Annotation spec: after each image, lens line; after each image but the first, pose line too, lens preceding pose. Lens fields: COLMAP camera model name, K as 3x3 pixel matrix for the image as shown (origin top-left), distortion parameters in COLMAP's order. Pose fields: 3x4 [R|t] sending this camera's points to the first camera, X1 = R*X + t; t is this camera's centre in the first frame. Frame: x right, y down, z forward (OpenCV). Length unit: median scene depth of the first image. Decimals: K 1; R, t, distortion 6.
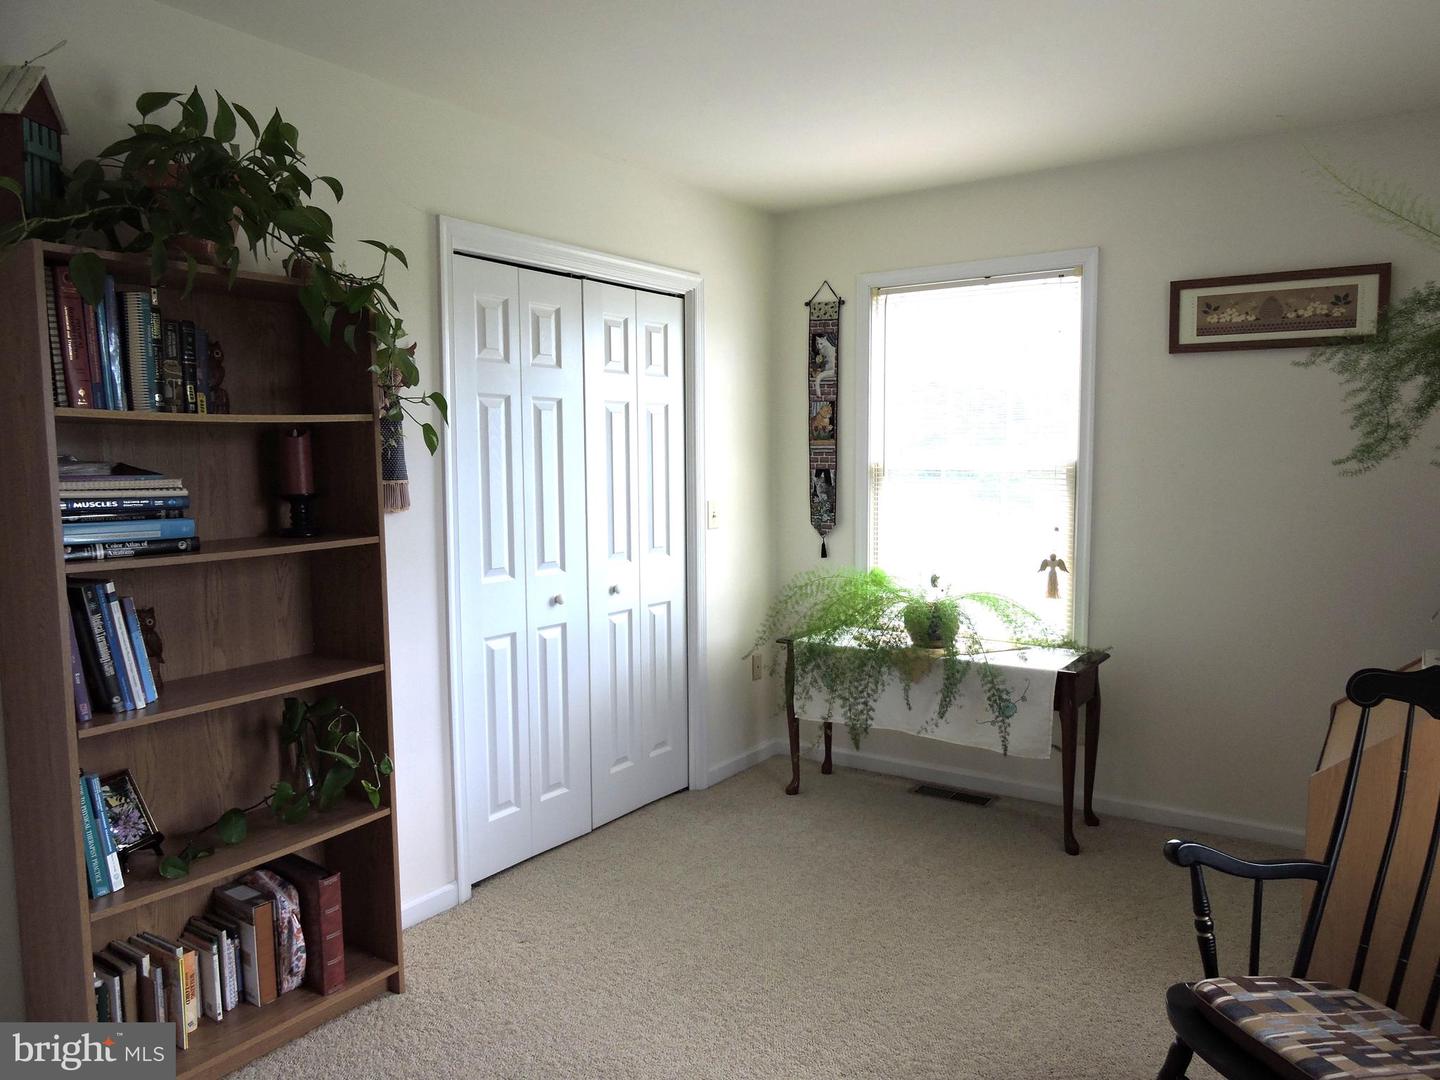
lens RADIAL K [[1051.5, 0, 742.8], [0, 1051.5, 541.1], [0, 0, 1]] dist [0.045120, -0.064620]
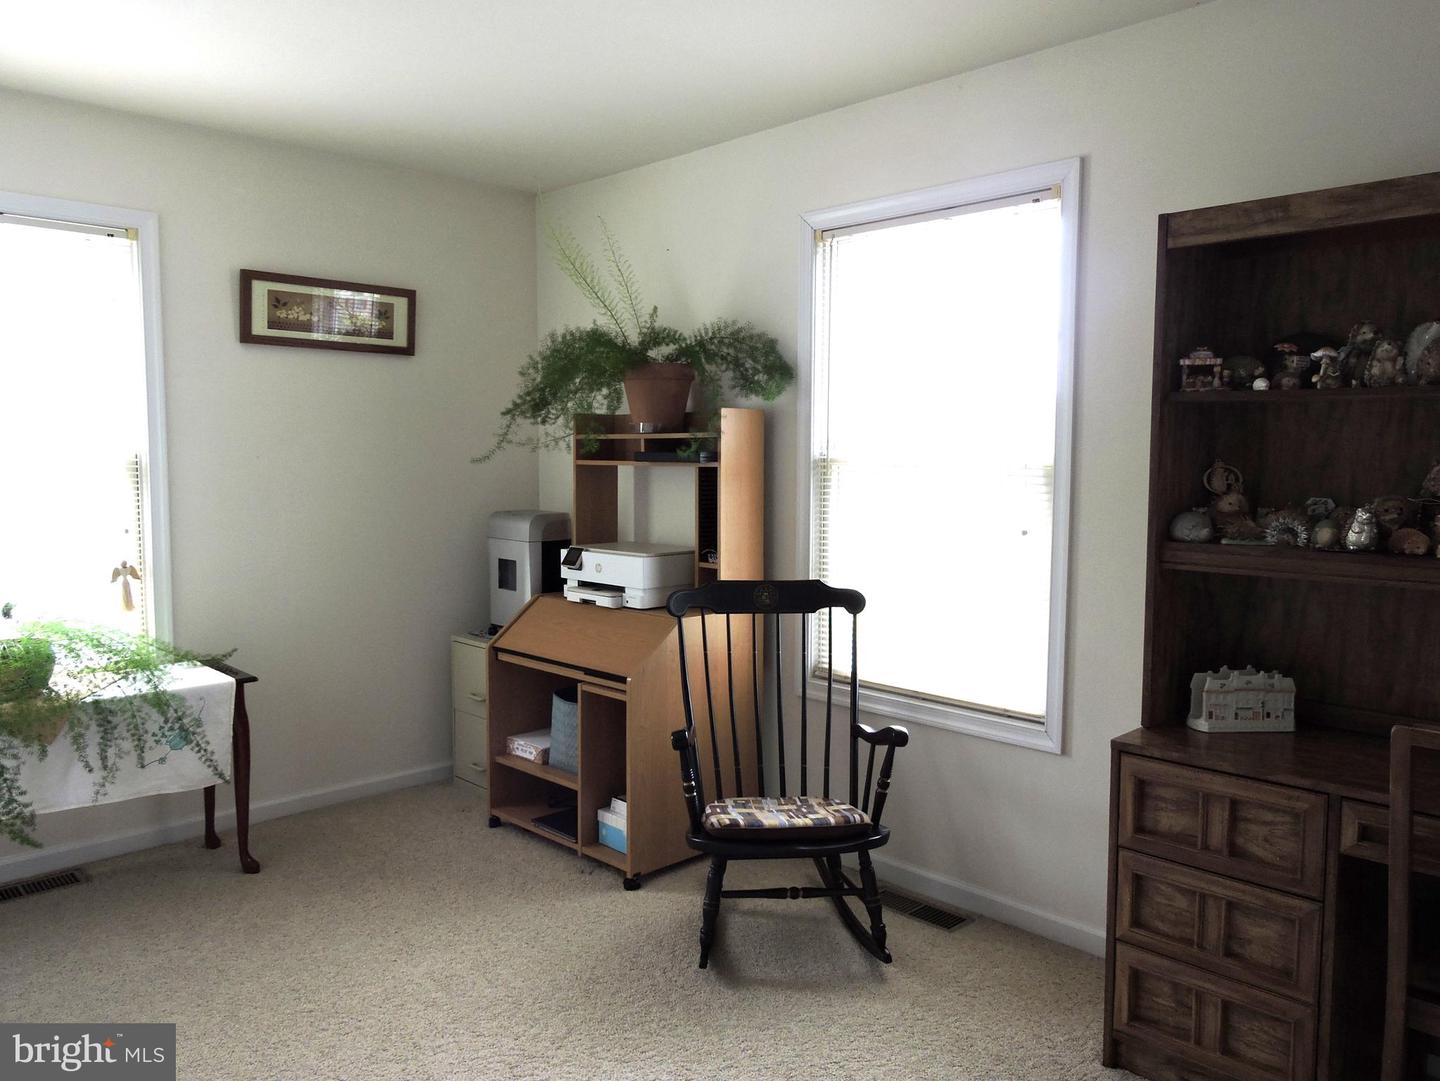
lens RADIAL K [[1051.5, 0, 742.8], [0, 1051.5, 541.6], [0, 0, 1]] dist [0.045120, -0.064620]
pose [[0.202324, -0.076689, 0.976311, -0.480116], [0.082348, 0.994731, 0.061071, -0.015489], [-0.975850, 0.068041, 0.207573, 0.359346]]
